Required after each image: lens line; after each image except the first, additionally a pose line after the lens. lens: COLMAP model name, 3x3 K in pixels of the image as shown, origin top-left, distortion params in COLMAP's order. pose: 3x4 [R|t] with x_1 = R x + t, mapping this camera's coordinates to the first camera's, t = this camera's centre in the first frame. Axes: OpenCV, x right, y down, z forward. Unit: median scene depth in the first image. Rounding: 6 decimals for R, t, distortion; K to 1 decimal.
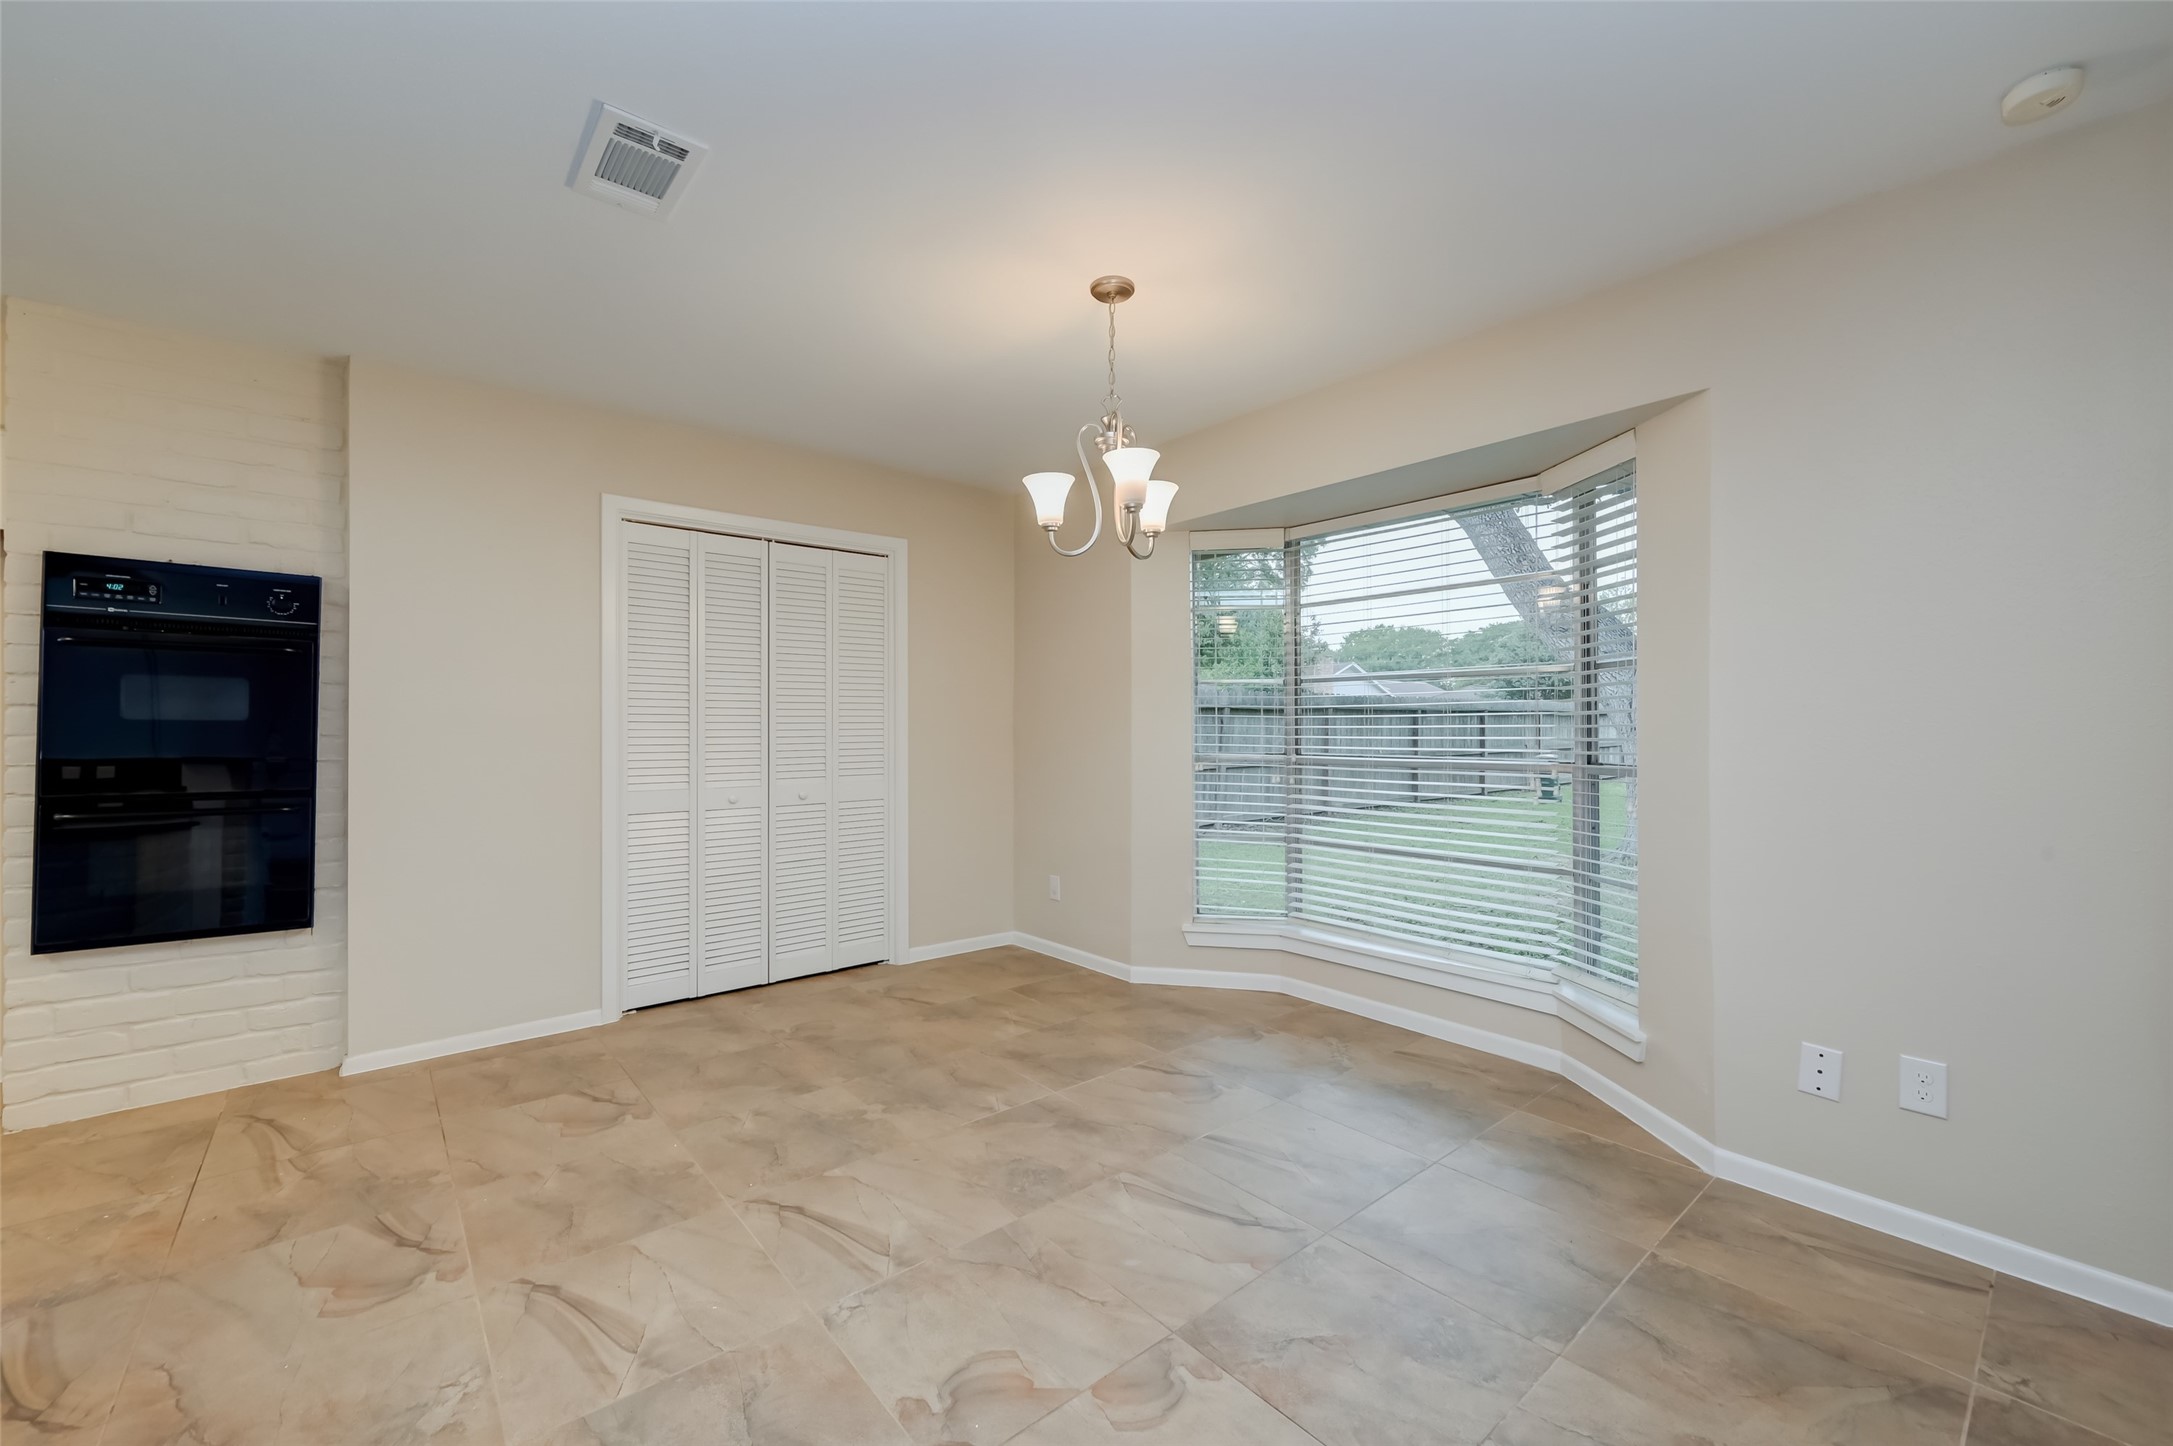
lens RADIAL K [[881.7, 0, 1065.2], [0, 881.7, 726.5], [0, 0, 1]] dist [-0.000014, 0.000898]
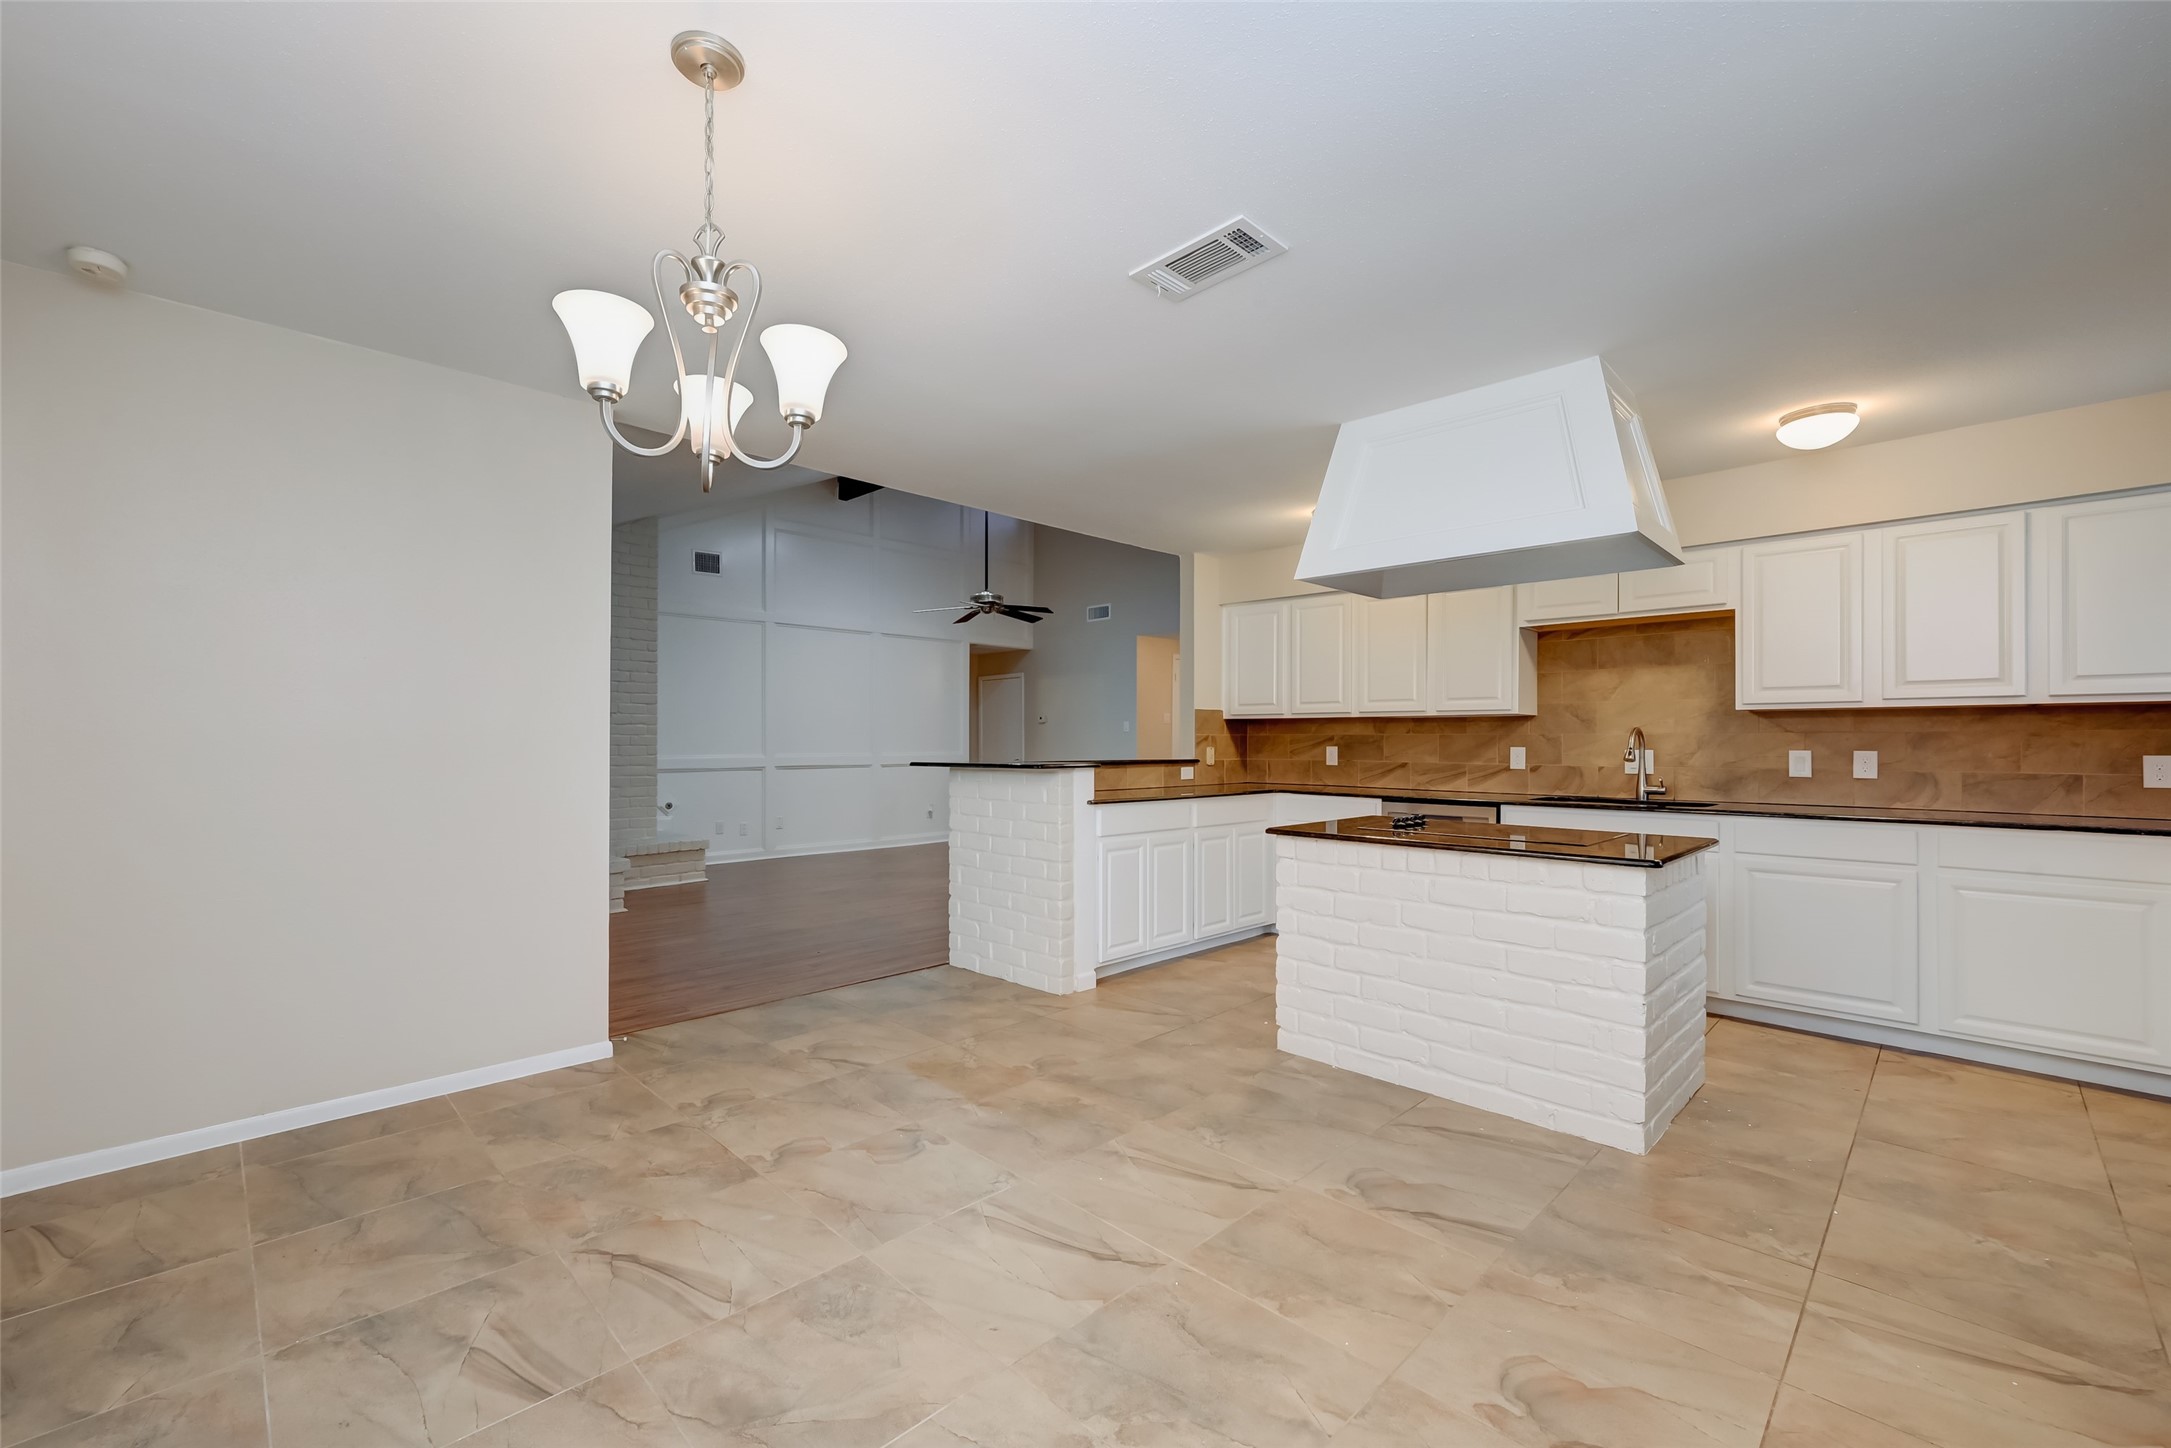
lens RADIAL K [[869.7, 0, 1067.0], [0, 869.7, 737.9], [0, 0, 1]] dist [-0.000841, 0.000139]
pose [[-0.993710, -0.003535, -0.111930, -0.128884], [-0.002435, 0.999947, -0.009958, -0.001737], [0.111959, -0.009623, -0.993666, 1.537370]]
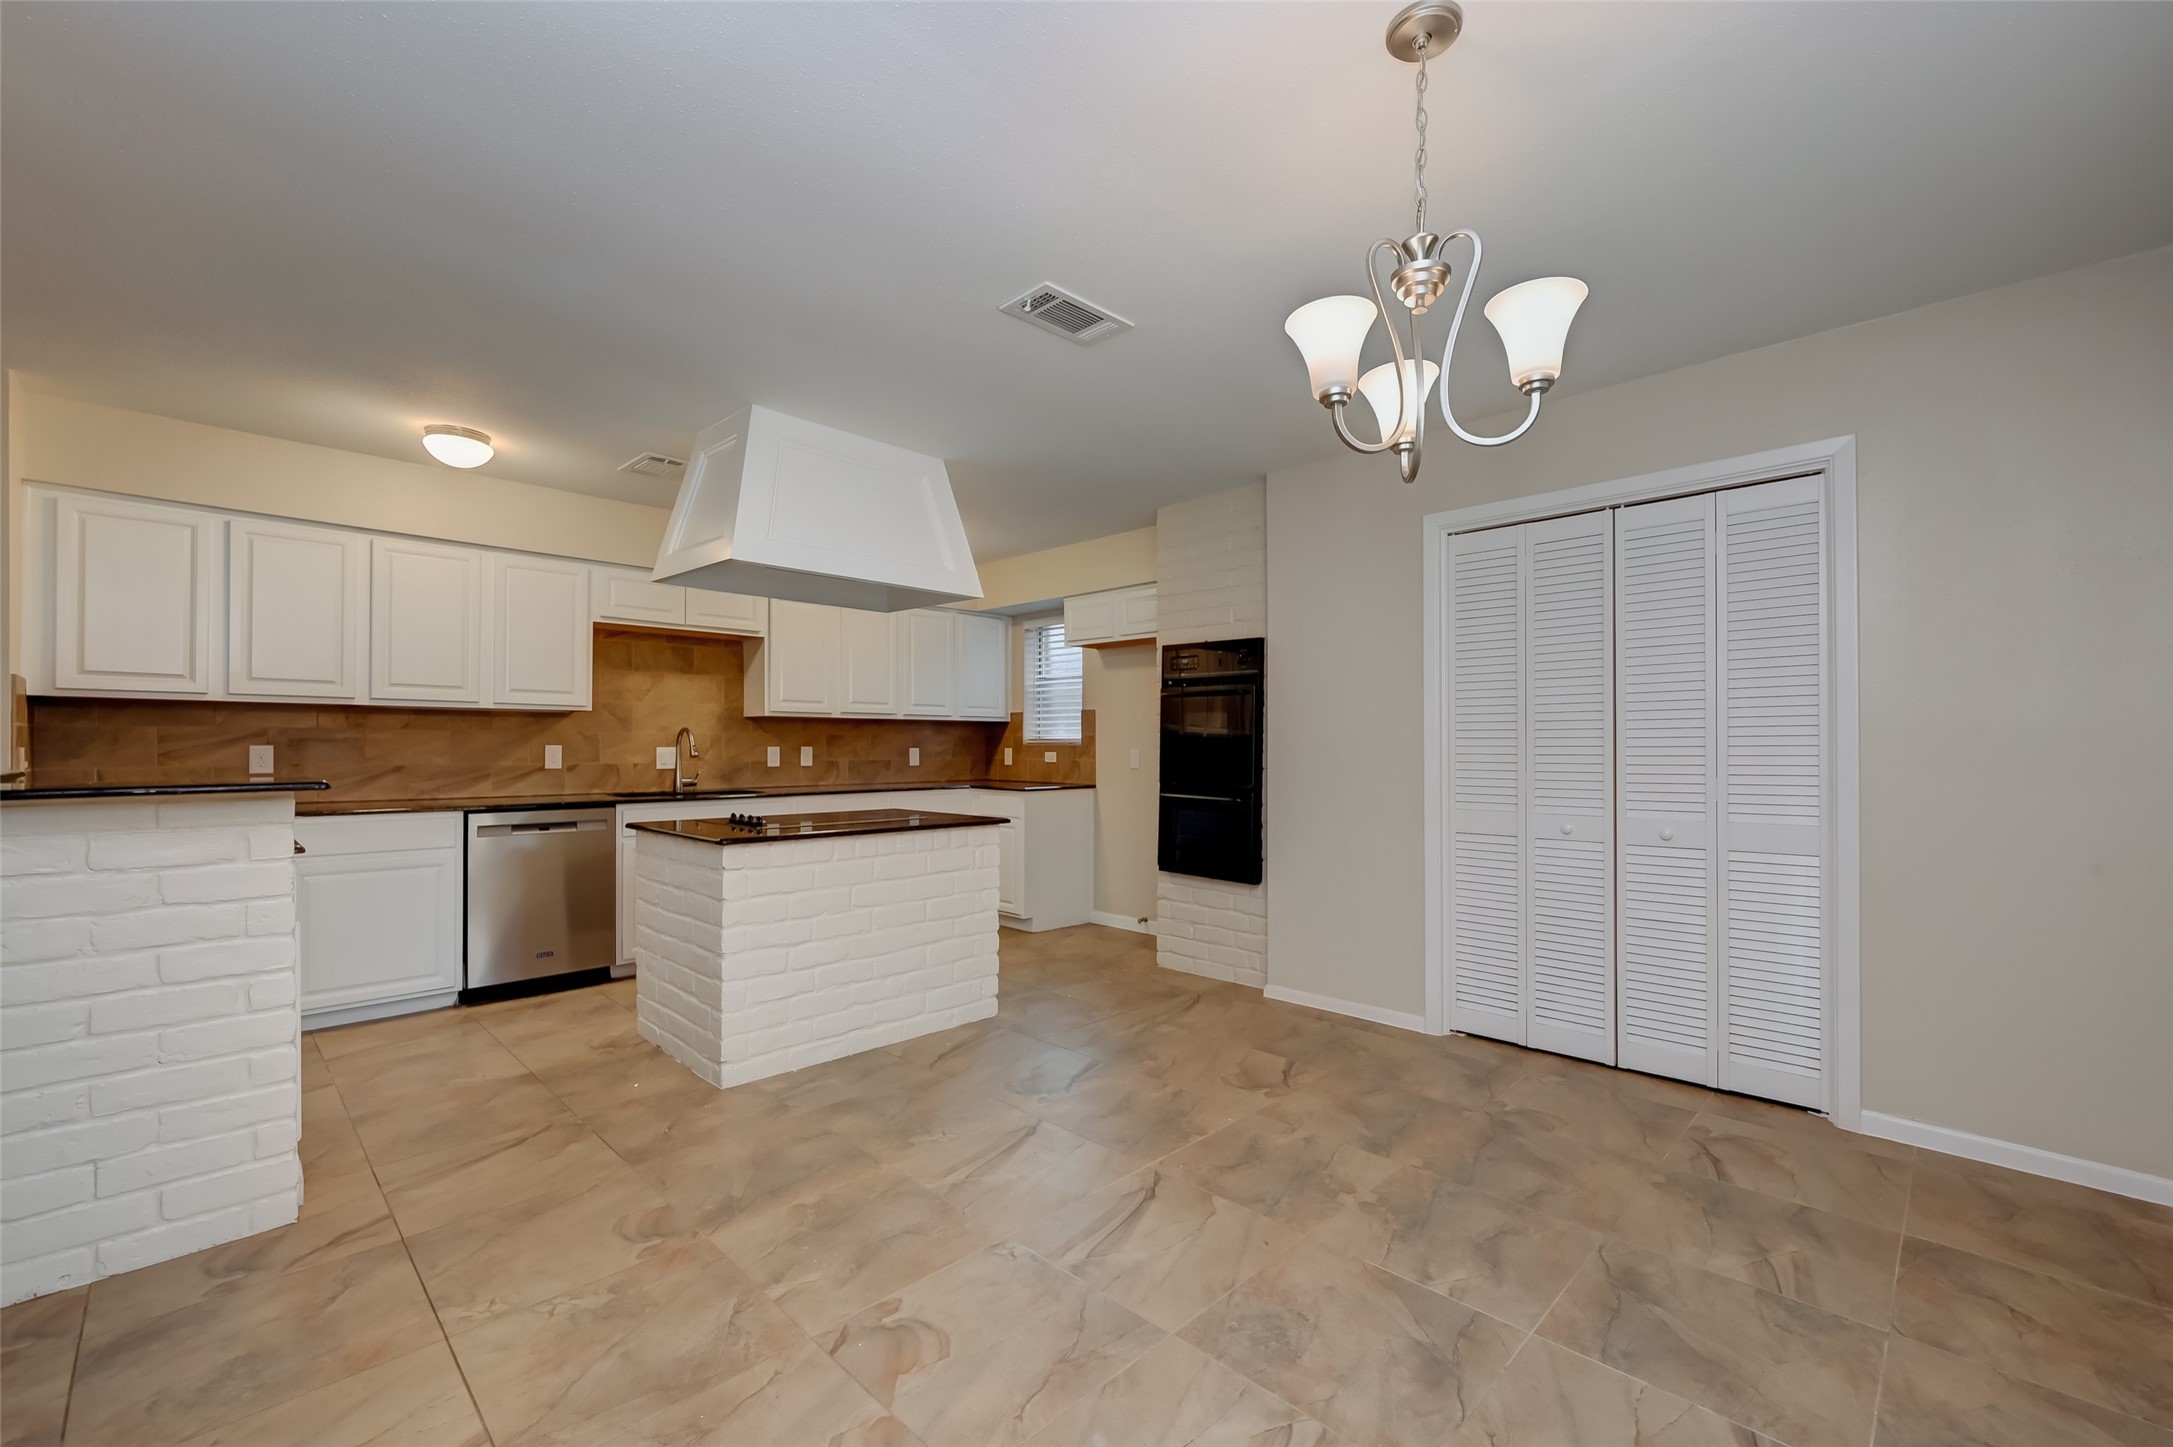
lens RADIAL K [[870.5, 0, 1082.7], [0, 870.5, 747.9], [0, 0, 1]] dist [-0.000841, 0.000139]
pose [[0.103287, 0.004549, -0.994641, 0.591241], [0.001513, 0.999988, 0.004731, -0.004470], [0.994650, -0.001994, 0.103279, 0.644016]]
